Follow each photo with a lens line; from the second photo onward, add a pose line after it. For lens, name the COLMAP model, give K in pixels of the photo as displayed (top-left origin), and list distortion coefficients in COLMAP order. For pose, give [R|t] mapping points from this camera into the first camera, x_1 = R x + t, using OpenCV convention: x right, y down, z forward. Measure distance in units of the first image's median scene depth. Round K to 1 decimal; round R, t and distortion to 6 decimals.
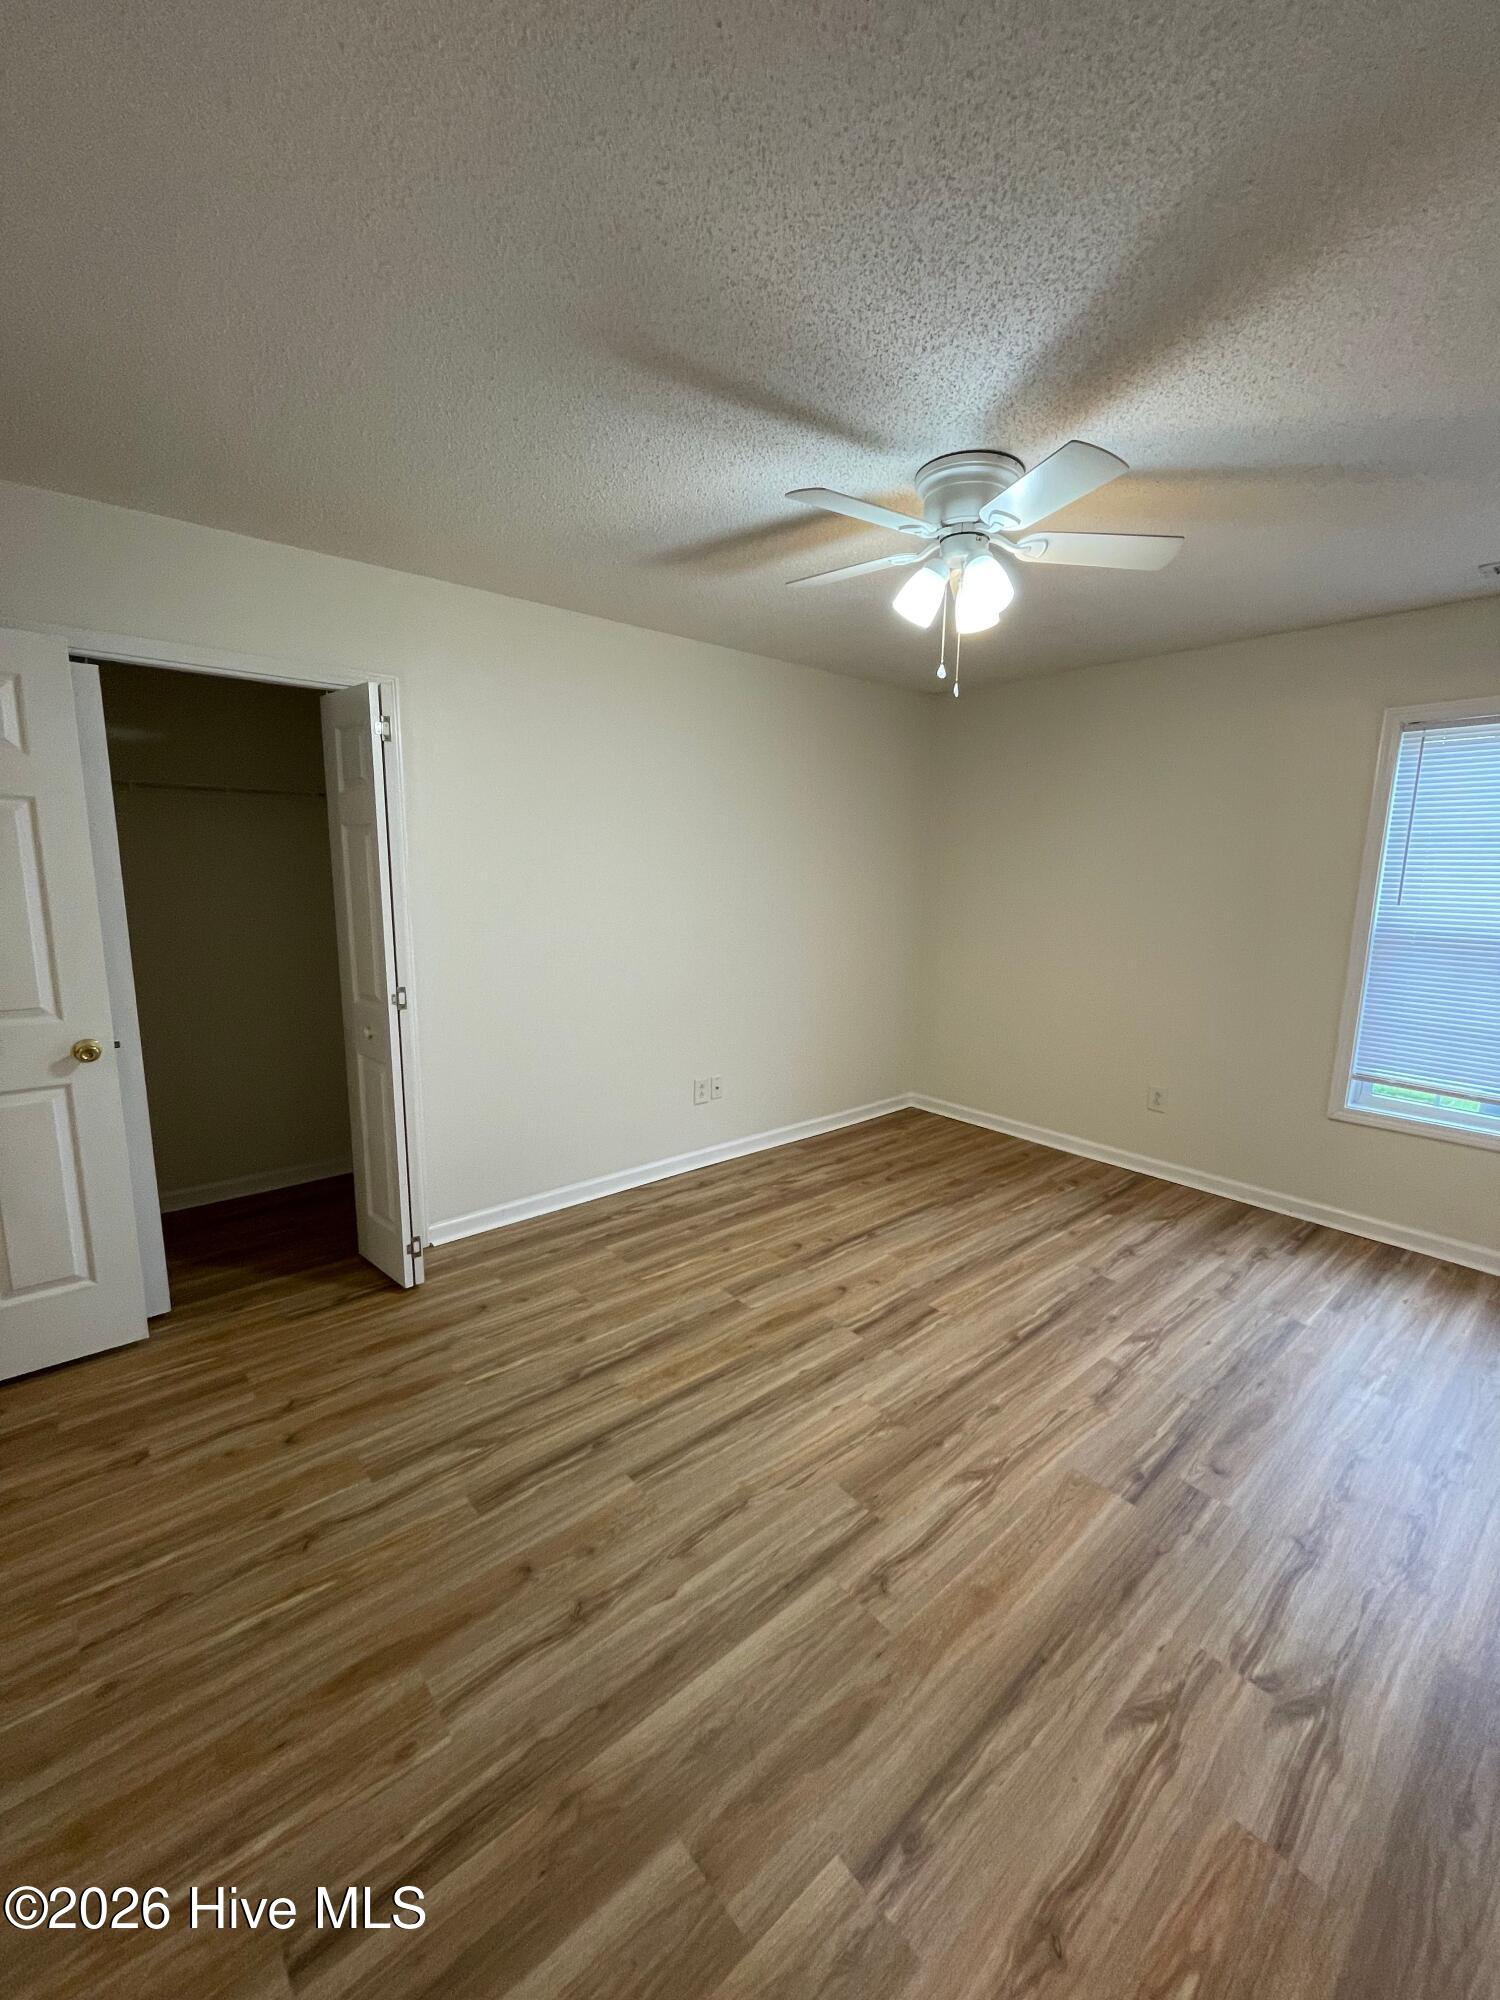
lens RADIAL K [[838.3, 0, 750.1], [0, 838.3, 997.5], [0, 0, 1]] dist [-0.003953, -0.000273]
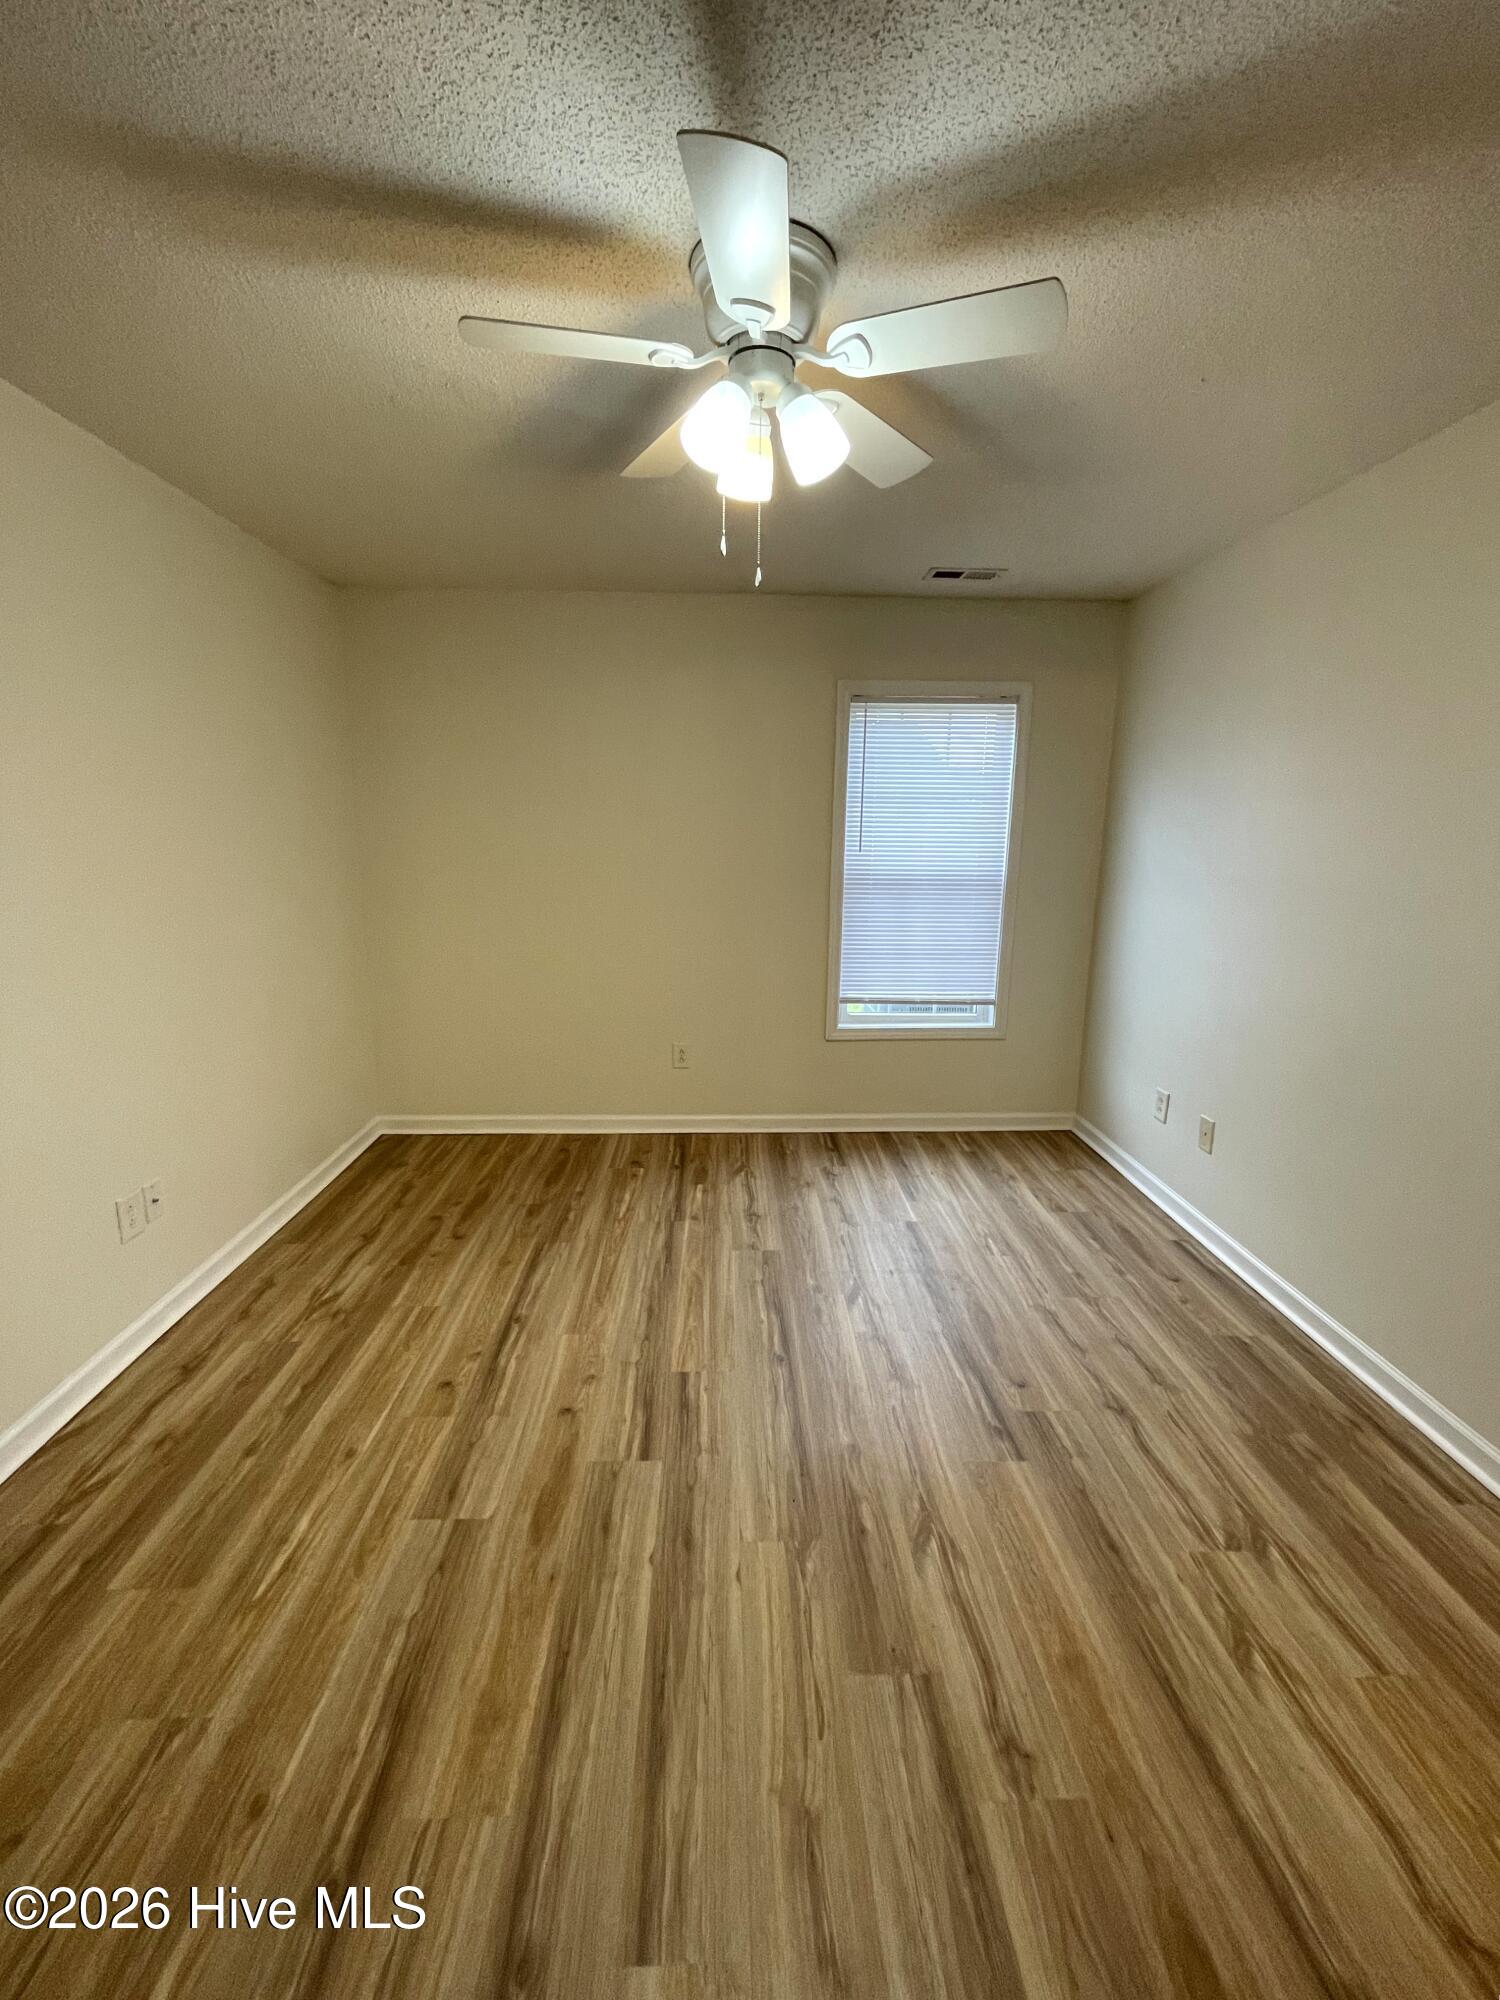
lens RADIAL K [[835.3, 0, 778.4], [0, 835.3, 996.4], [0, 0, 1]] dist [-0.001108, -0.000716]
pose [[0.614205, -0.165231, 0.771655, -0.331915], [0.124475, 0.985878, 0.112025, -0.077344], [-0.779268, 0.027245, 0.626098, 0.476904]]
